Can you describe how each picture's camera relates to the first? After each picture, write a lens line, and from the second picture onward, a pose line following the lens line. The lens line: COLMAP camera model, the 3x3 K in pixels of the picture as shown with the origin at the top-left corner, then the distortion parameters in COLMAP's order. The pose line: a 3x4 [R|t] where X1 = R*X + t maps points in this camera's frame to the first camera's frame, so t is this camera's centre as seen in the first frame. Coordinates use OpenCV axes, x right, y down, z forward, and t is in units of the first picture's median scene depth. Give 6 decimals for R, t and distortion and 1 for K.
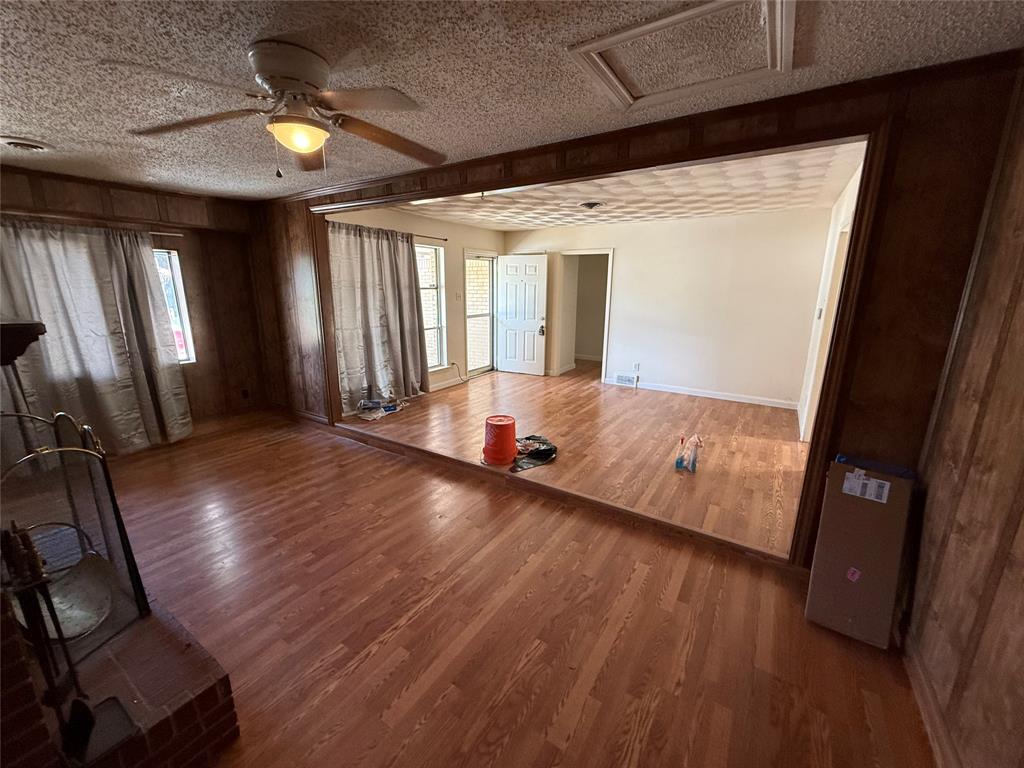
lens RADIAL K [[410.0, 0, 509.8], [0, 410.0, 389.2], [0, 0, 1]] dist [-0.001317, -0.000379]
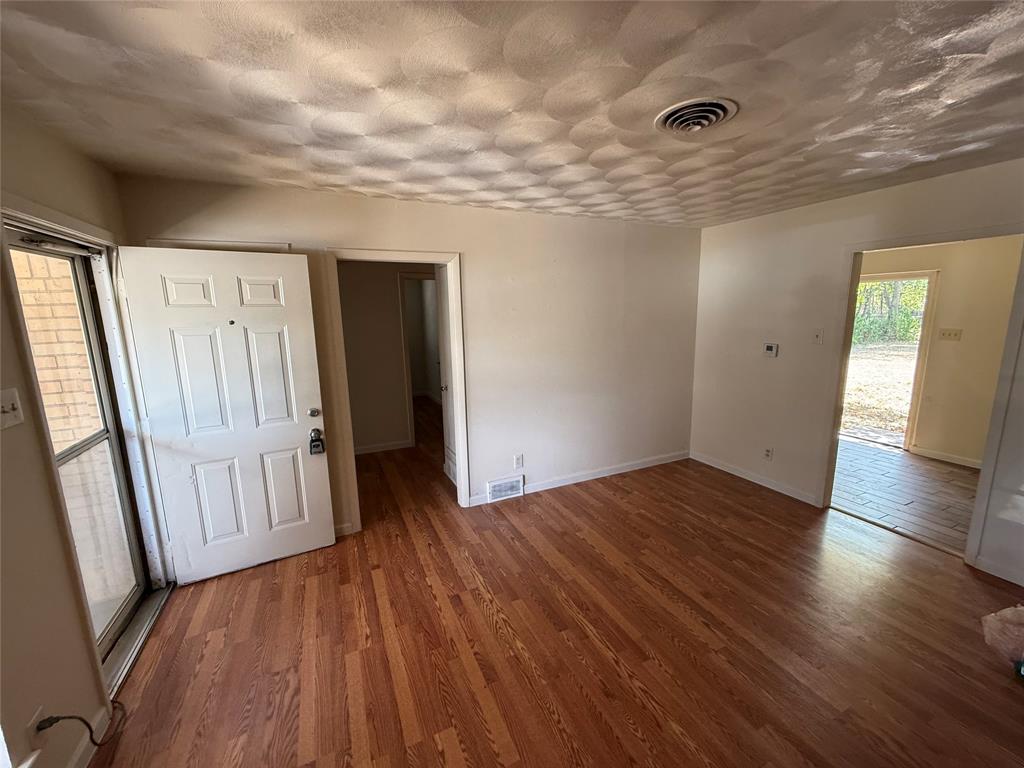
lens RADIAL K [[410.0, 0, 514.3], [0, 410.0, 385.0], [0, 0, 1]] dist [-0.001317, -0.000379]
pose [[0.530447, -0.164827, 0.831539, -0.147161], [0.228938, 0.972321, 0.046691, -0.176765], [-0.816219, 0.165604, 0.553500, 0.629933]]
